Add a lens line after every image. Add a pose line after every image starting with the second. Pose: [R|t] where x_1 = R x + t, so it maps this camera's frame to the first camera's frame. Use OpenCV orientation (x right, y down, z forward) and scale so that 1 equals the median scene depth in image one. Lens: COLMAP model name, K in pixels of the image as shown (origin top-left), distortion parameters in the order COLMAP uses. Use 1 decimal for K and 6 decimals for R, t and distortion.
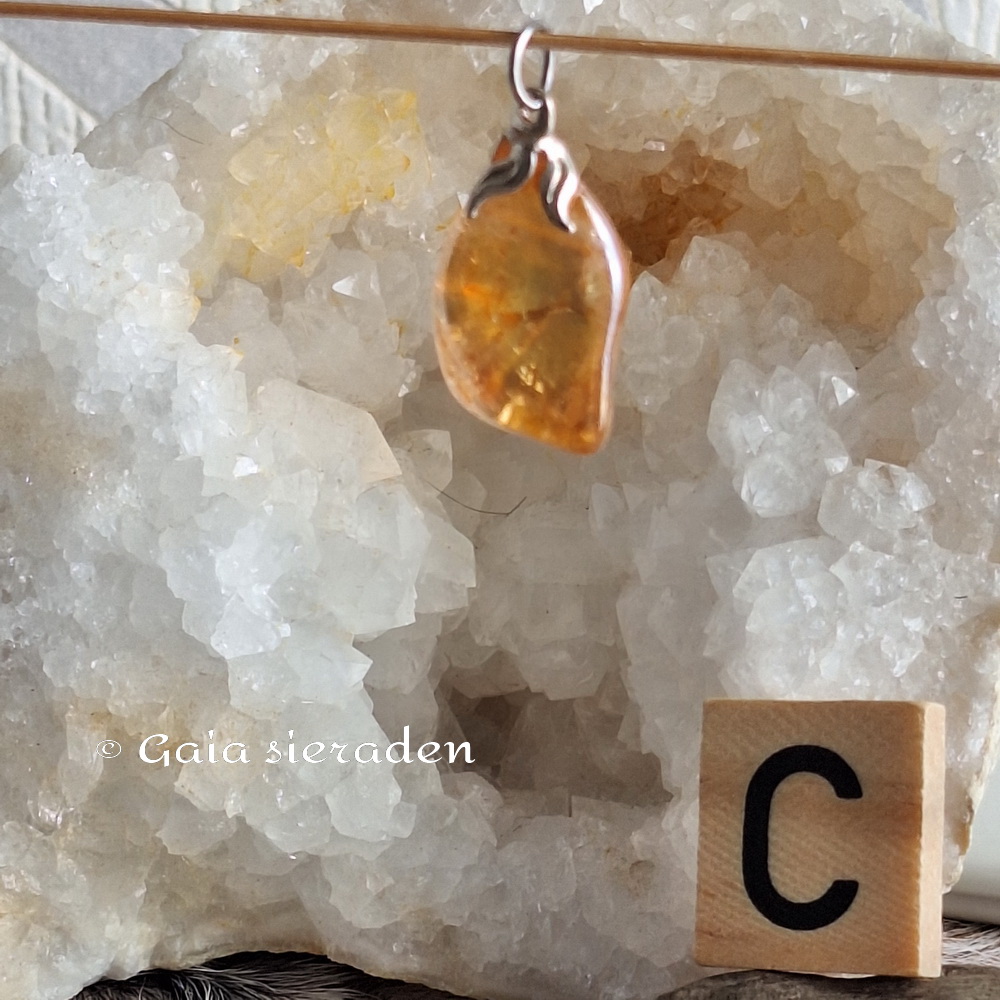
lens RADIAL K [[3825.8, 0, 500.5], [0, 3825.8, 524.6], [0, 0, 1]] dist [0.167075, 1.410933]
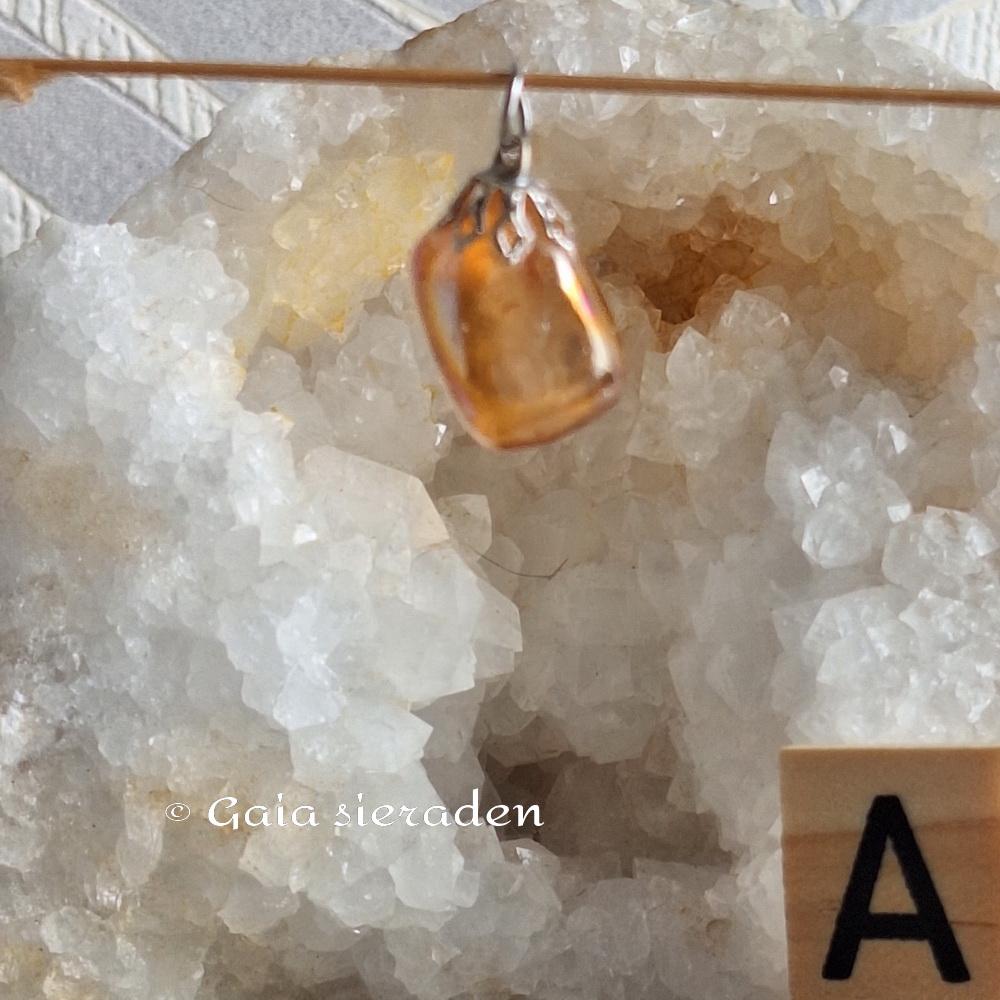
lens RADIAL K [[3825.8, 0, 500.5], [0, 3825.8, 524.6], [0, 0, 1]] dist [0.167075, 1.410933]
pose [[0.995719, -0.031887, 0.086758, -0.100295], [0.034653, 0.998932, -0.030567, 0.014071], [-0.085691, 0.033442, 0.995760, 0.014555]]
